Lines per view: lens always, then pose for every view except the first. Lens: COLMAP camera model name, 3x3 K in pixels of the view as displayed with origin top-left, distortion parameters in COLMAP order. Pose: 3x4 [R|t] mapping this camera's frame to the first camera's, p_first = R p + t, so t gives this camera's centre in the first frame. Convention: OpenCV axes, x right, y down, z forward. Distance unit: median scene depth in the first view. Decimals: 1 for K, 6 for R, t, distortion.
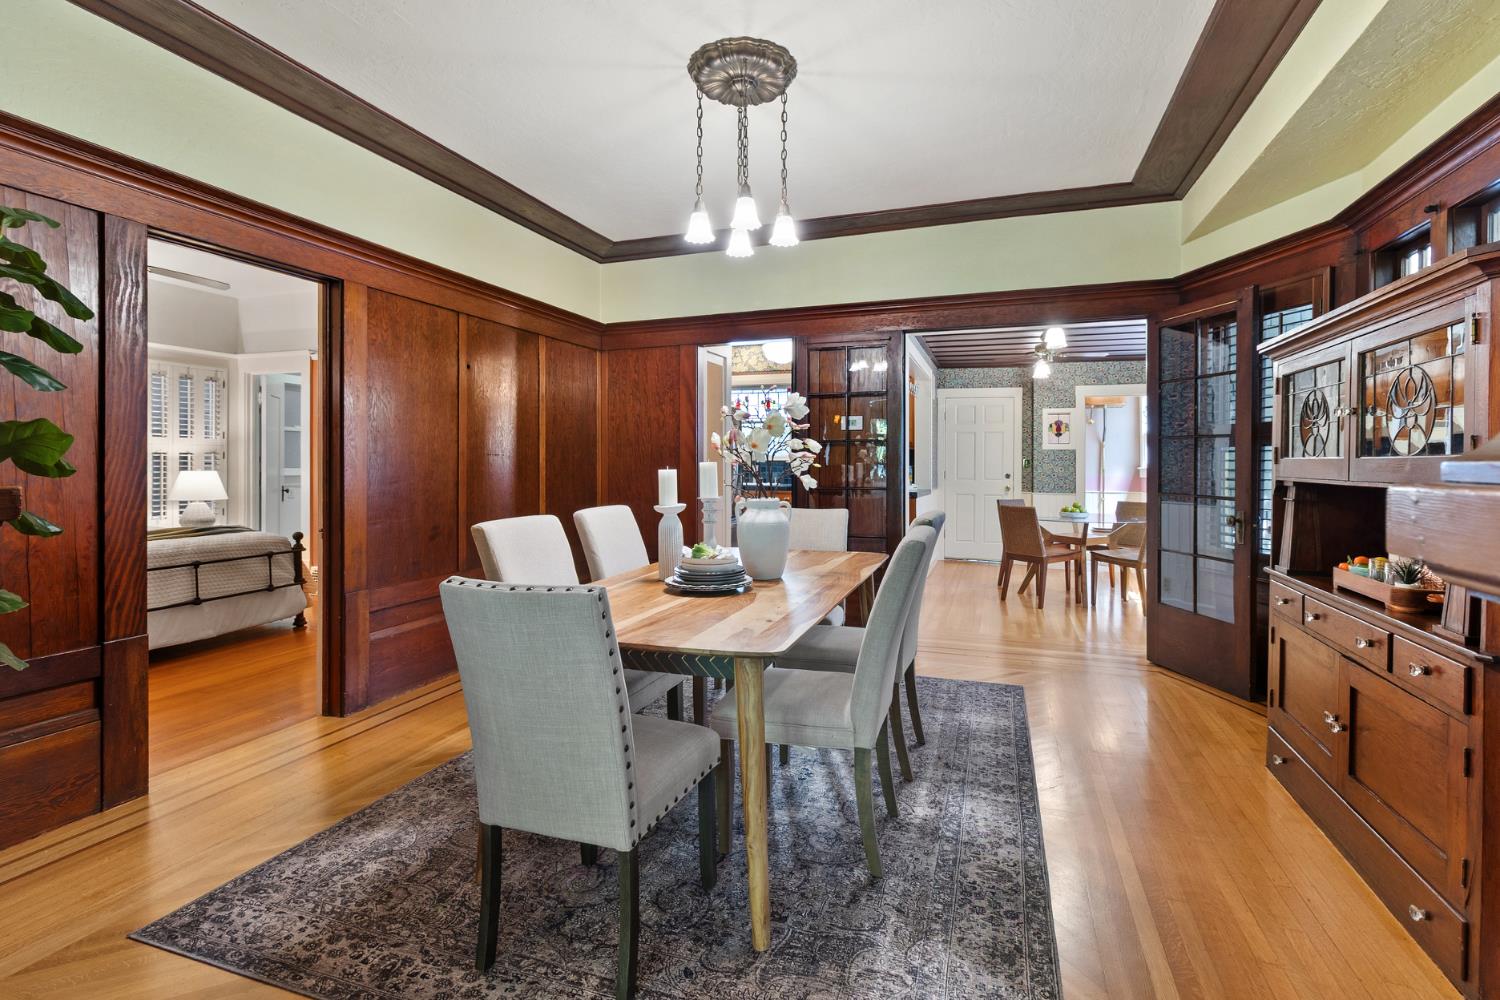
lens RADIAL K [[691.5, 0, 753.8], [0, 691.5, 467.3], [0, 0, 1]] dist [-0.000347, 0.000074]
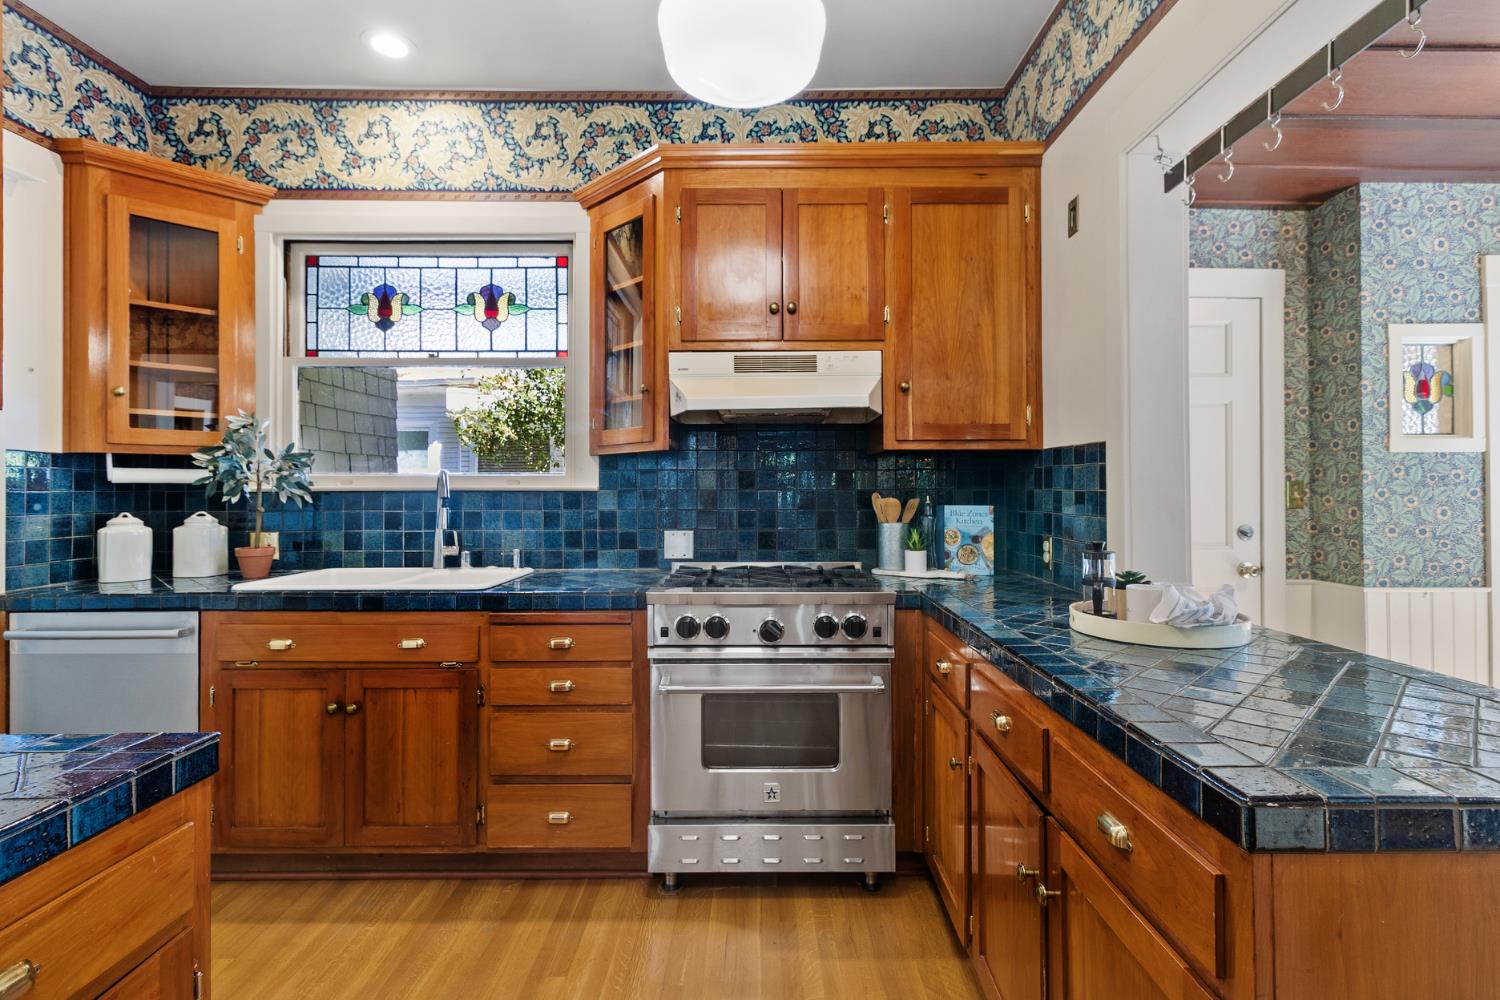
lens RADIAL K [[697.1, 0, 753.7], [0, 697.1, 483.6], [0, 0, 1]] dist [0.006152, 0.000411]
pose [[0.941825, -0.000838, 0.336101, 0.045331], [0.004164, 0.999949, -0.009176, -0.013447], [-0.336077, 0.010042, 0.941781, 1.158648]]
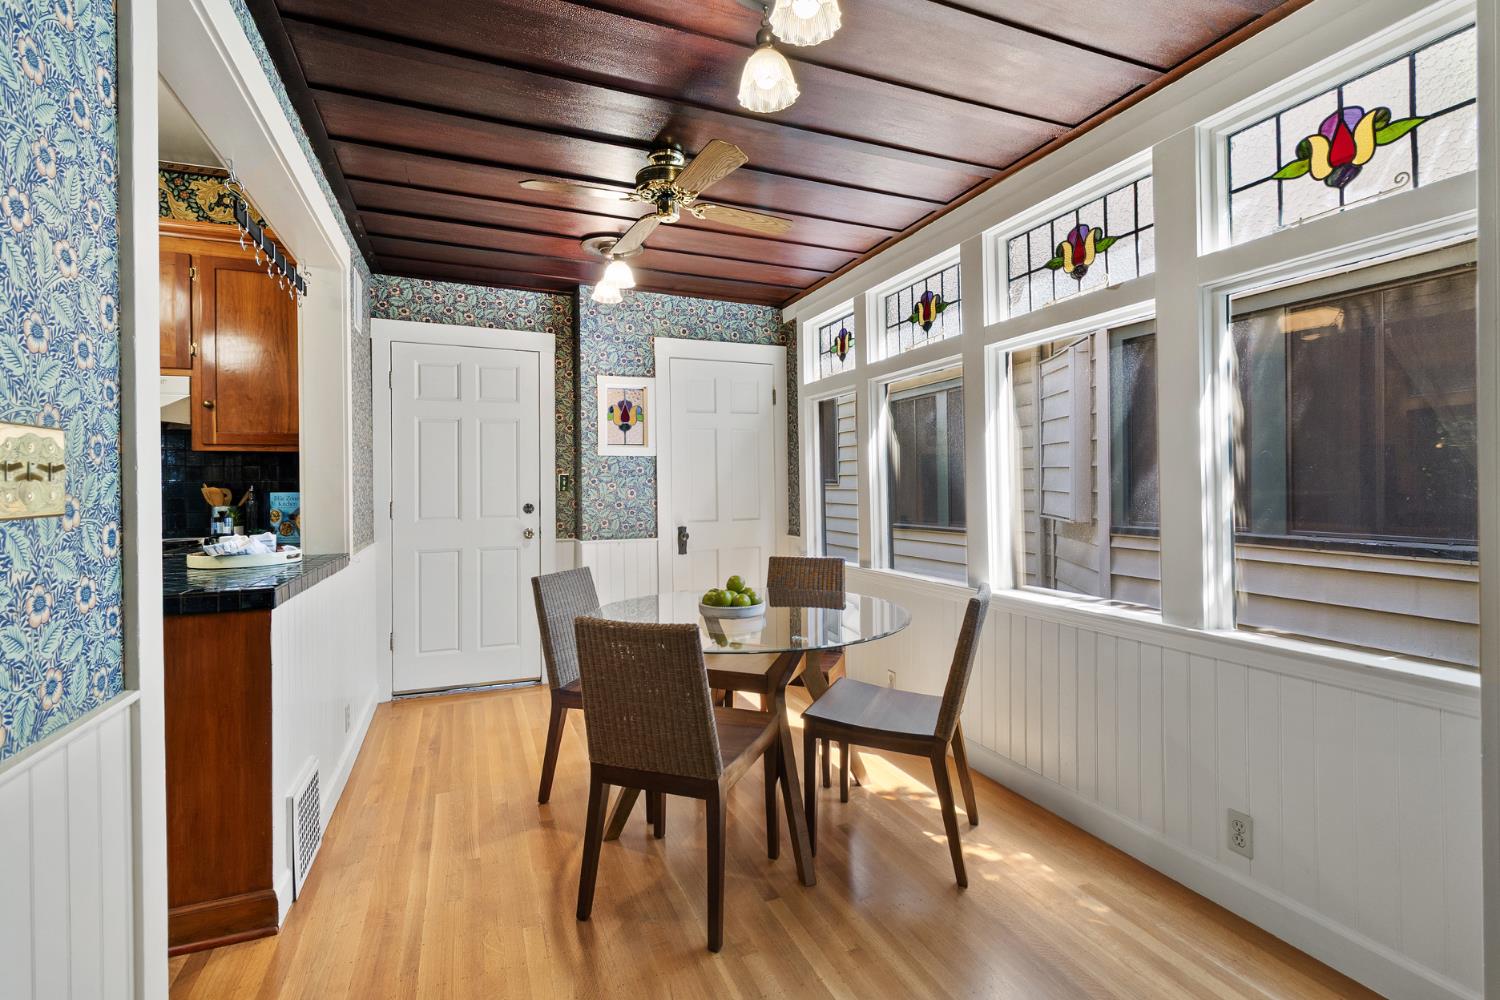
lens RADIAL K [[698.4, 0, 759.3], [0, 698.4, 482.4], [0, 0, 1]] dist [-0.003837, -0.000136]
pose [[0.736310, -0.008668, 0.676589, 0.227398], [0.013369, 0.999909, -0.001739, -0.004727], [-0.676513, 0.010326, 0.736359, 0.786933]]
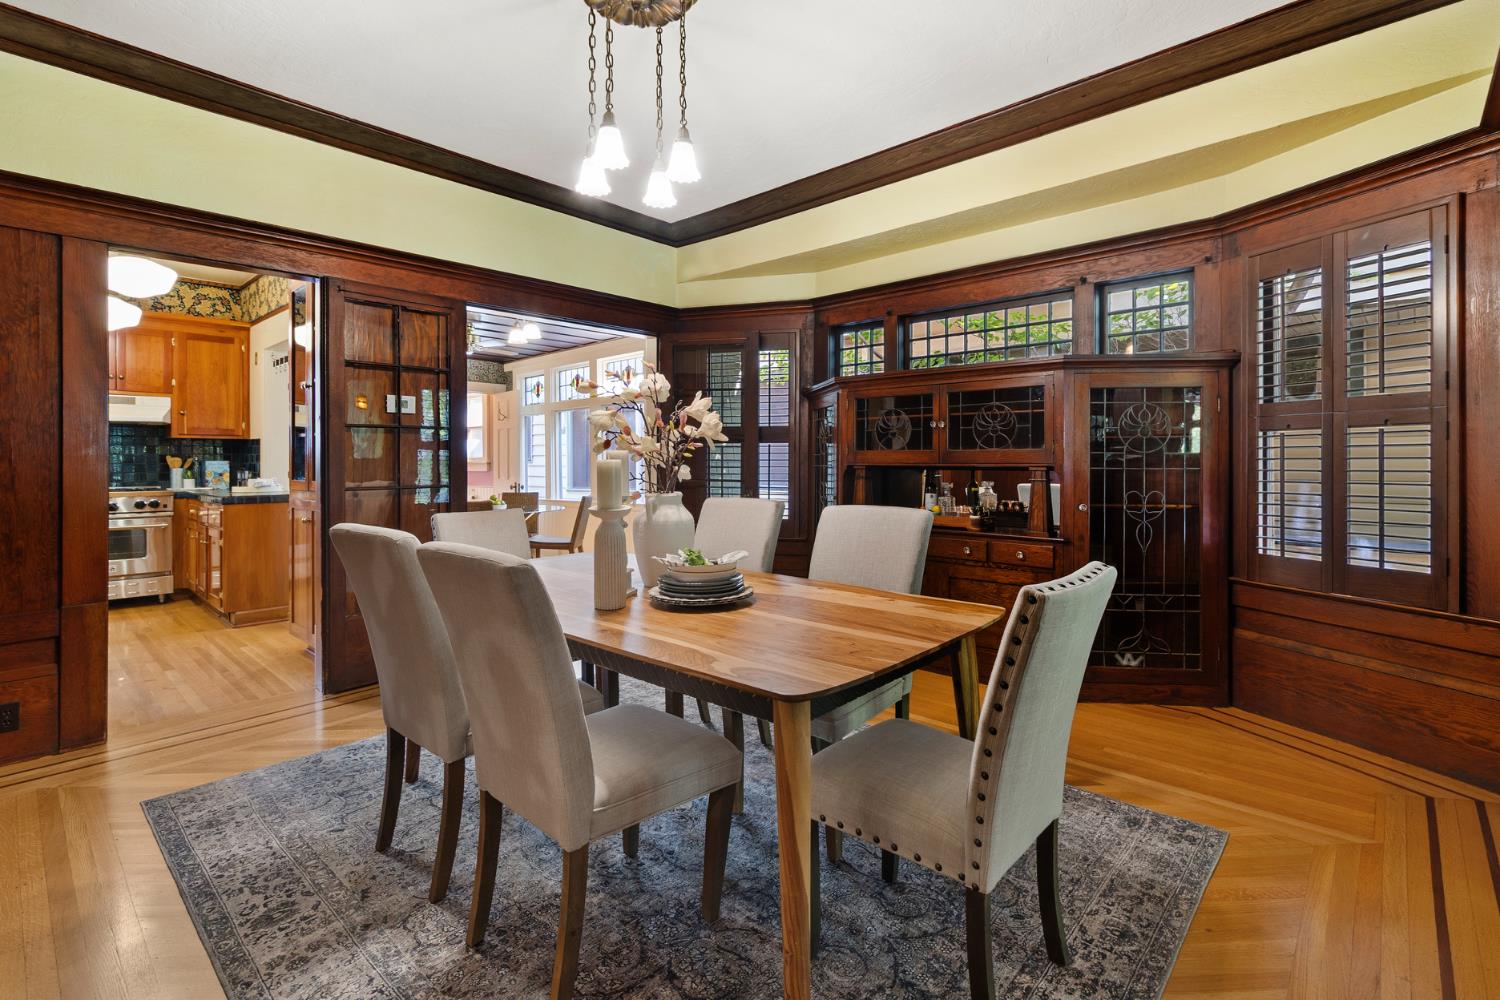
lens RADIAL K [[696.5, 0, 752.4], [0, 696.5, 460.0], [0, 0, 1]] dist [0.000683, 0.000070]
pose [[0.390740, 0.001689, 0.920500, -0.376860], [0.005656, 0.999975, -0.004235, 0.005858], [-0.920484, 0.006861, 0.390720, 0.284755]]
